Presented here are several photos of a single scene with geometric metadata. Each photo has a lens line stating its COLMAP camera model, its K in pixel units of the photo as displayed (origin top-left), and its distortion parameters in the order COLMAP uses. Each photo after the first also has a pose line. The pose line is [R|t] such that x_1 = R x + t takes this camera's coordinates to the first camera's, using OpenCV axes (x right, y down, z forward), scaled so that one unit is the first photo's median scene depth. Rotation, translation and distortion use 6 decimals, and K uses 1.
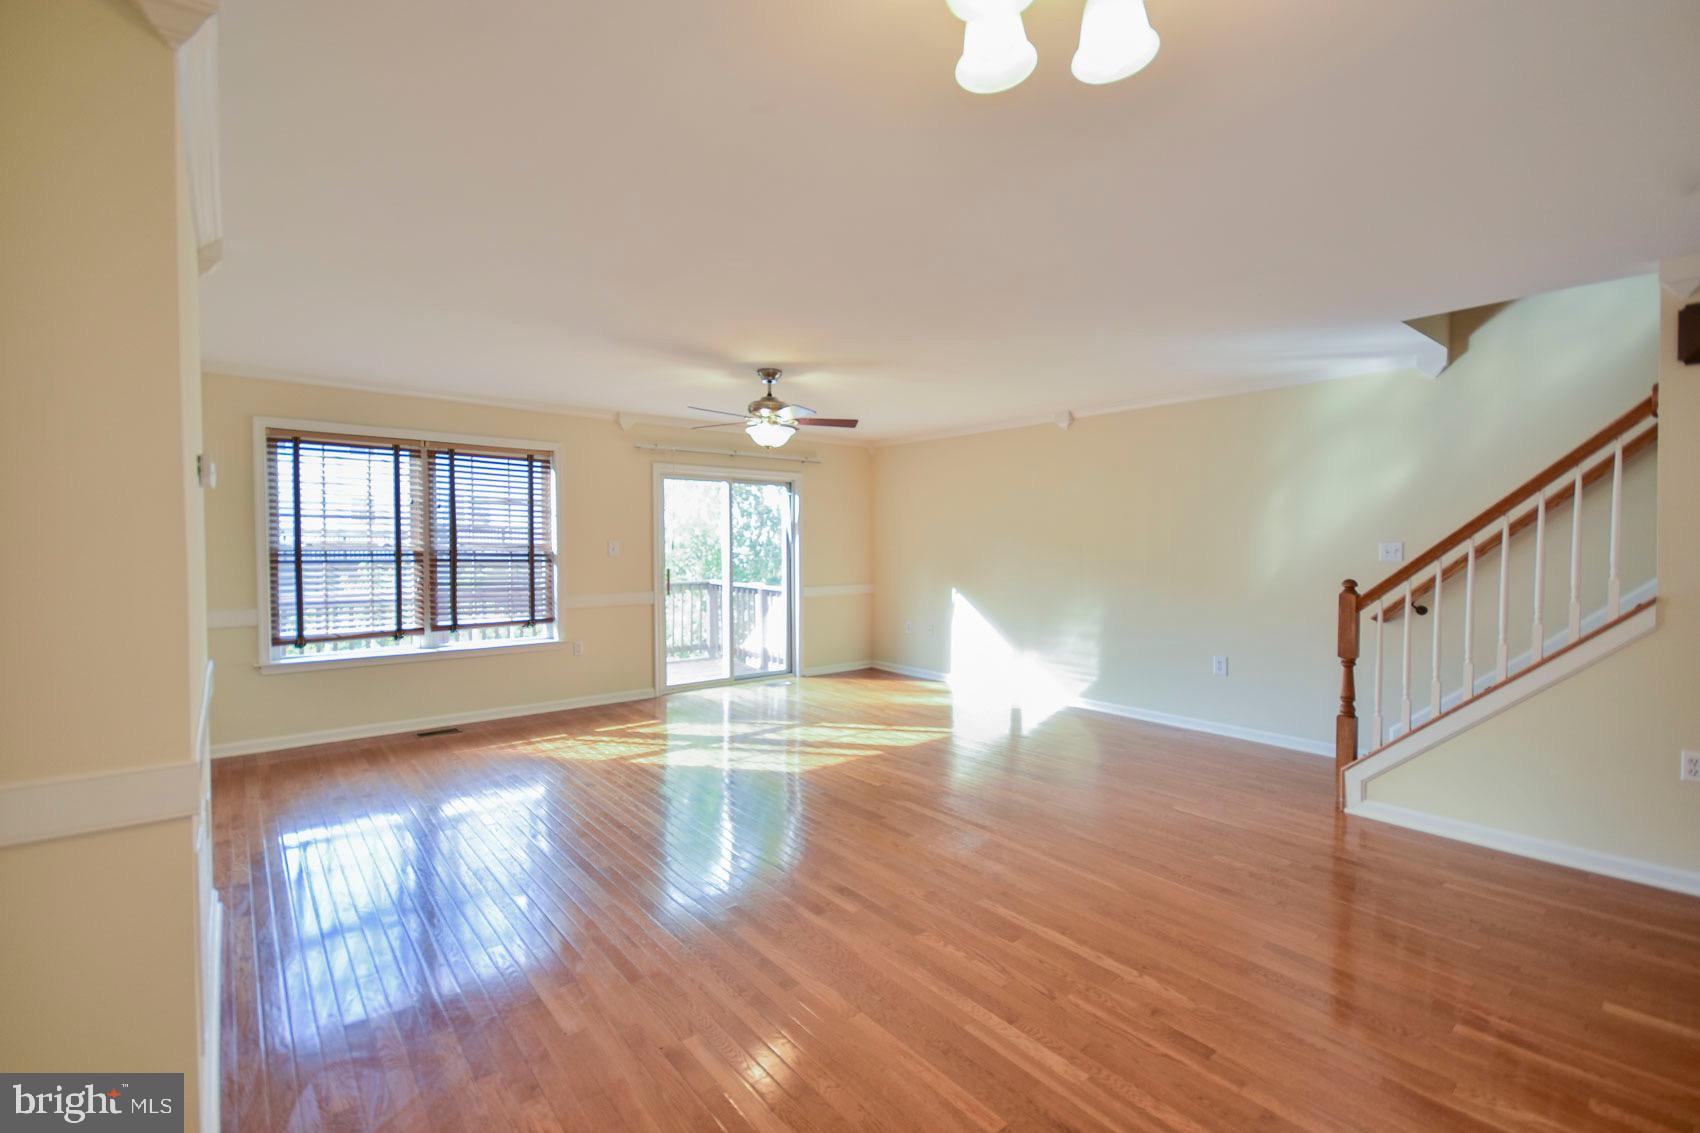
lens RADIAL K [[749.5, 0, 851.1], [0, 749.5, 563.6], [0, 0, 1]] dist [0.018084, -0.009682]
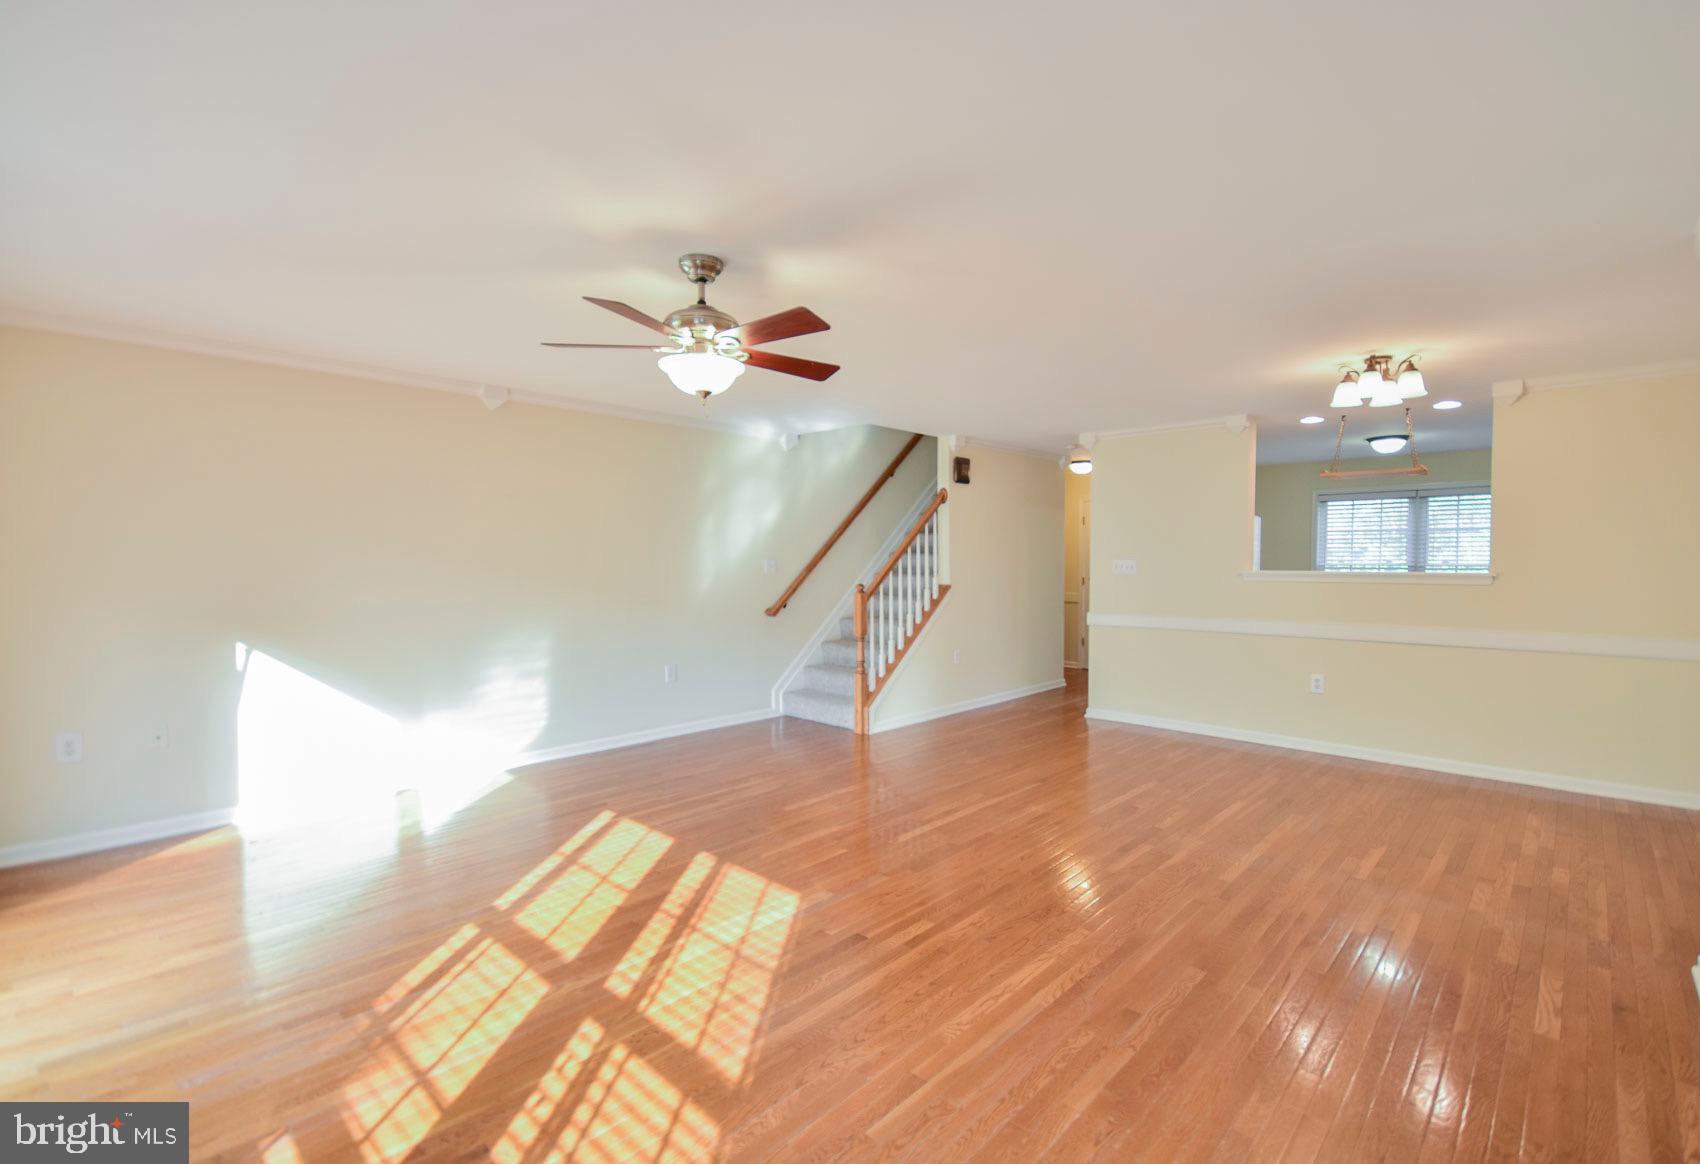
lens RADIAL K [[768.8, 0, 862.5], [0, 768.8, 570.8], [0, 0, 1]] dist [0.002313, 0.000138]
pose [[-0.132310, -0.010827, 0.991149, -0.659961], [0.027942, 0.999502, 0.014648, -0.020827], [-0.990815, 0.029633, -0.131941, 0.887749]]
